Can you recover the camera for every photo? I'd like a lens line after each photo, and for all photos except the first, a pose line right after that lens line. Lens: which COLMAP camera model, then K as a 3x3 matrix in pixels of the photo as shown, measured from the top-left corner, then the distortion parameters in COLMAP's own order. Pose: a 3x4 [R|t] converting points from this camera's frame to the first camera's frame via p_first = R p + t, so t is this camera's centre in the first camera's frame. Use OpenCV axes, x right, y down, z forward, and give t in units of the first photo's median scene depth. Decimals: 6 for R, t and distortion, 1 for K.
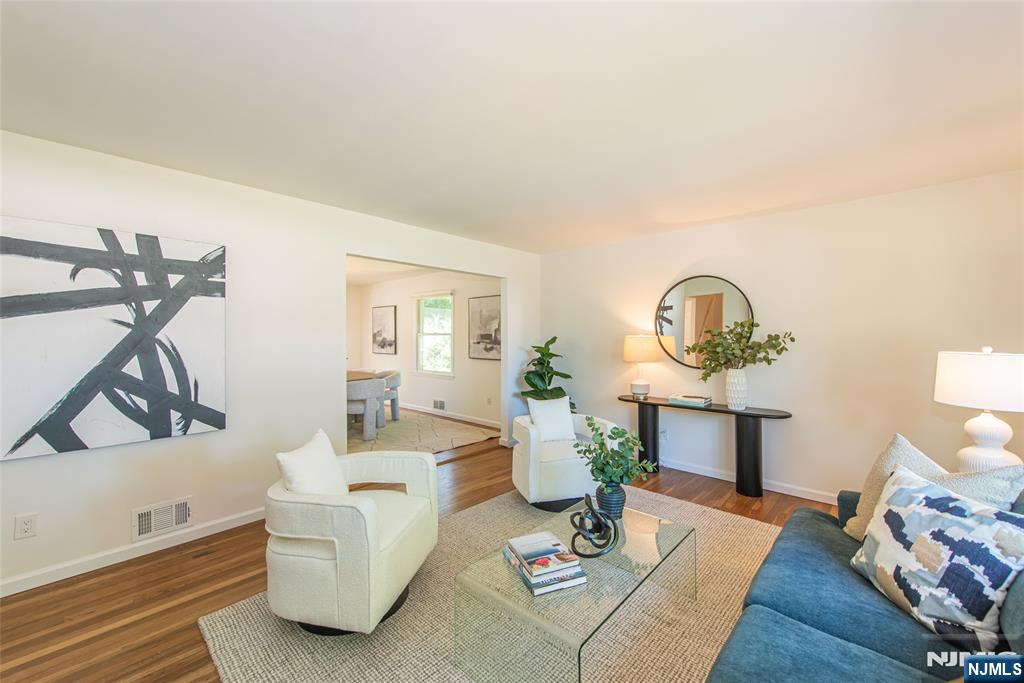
lens RADIAL K [[409.2, 0, 510.0], [0, 409.2, 336.3], [0, 0, 1]] dist [0.002378, -0.000131]
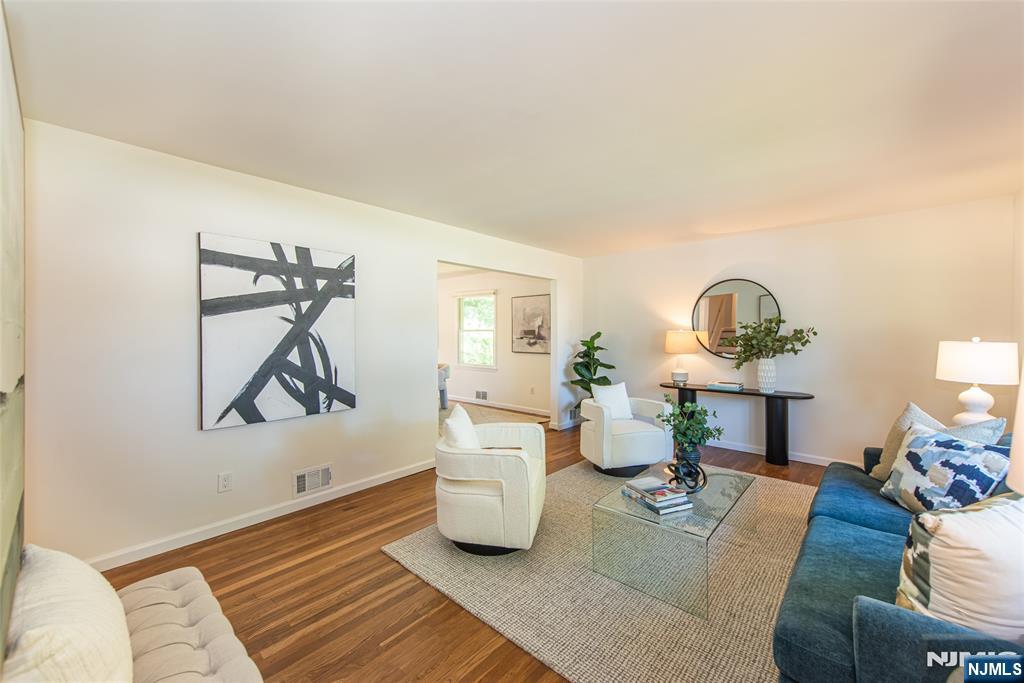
lens RADIAL K [[404.3, 0, 518.0], [0, 404.3, 339.2], [0, 0, 1]] dist [0.001089, -0.000256]
pose [[0.999730, -0.001685, 0.023163, -0.270636], [0.001373, 0.999908, 0.013497, 0.009903], [-0.023184, -0.013461, 0.999641, -0.211834]]
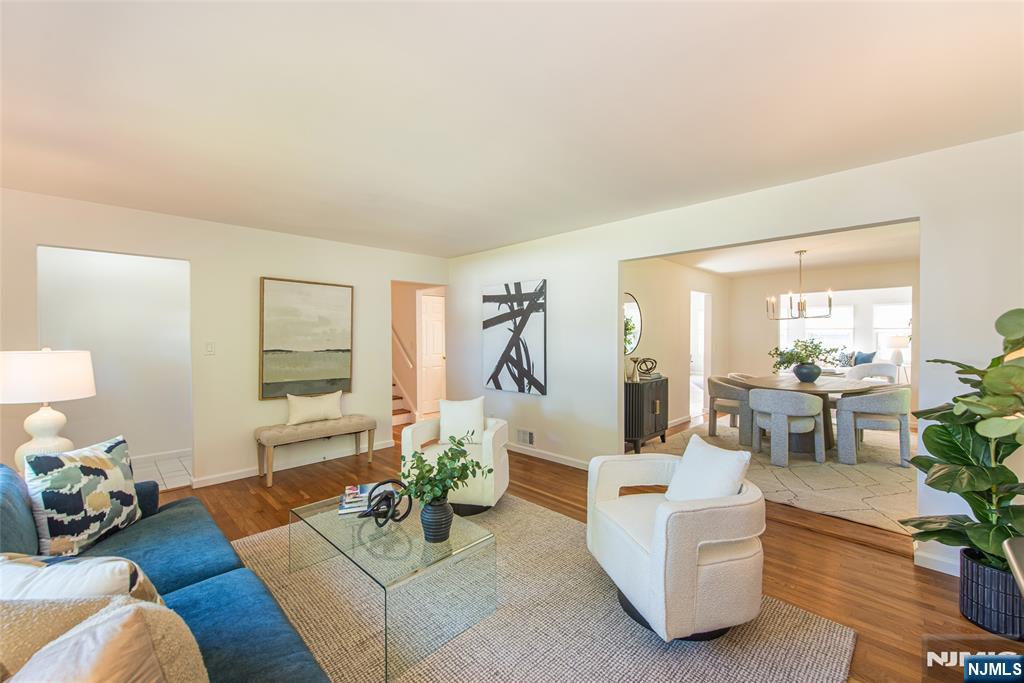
lens RADIAL K [[410.3, 0, 512.0], [0, 410.3, 341.5], [0, 0, 1]] dist [-0.000869, -0.000036]
pose [[-0.026773, 0.014829, -0.999532, 0.973919], [-0.000042, 0.999890, 0.014835, -0.004992], [0.999642, 0.000440, -0.026770, 1.007943]]
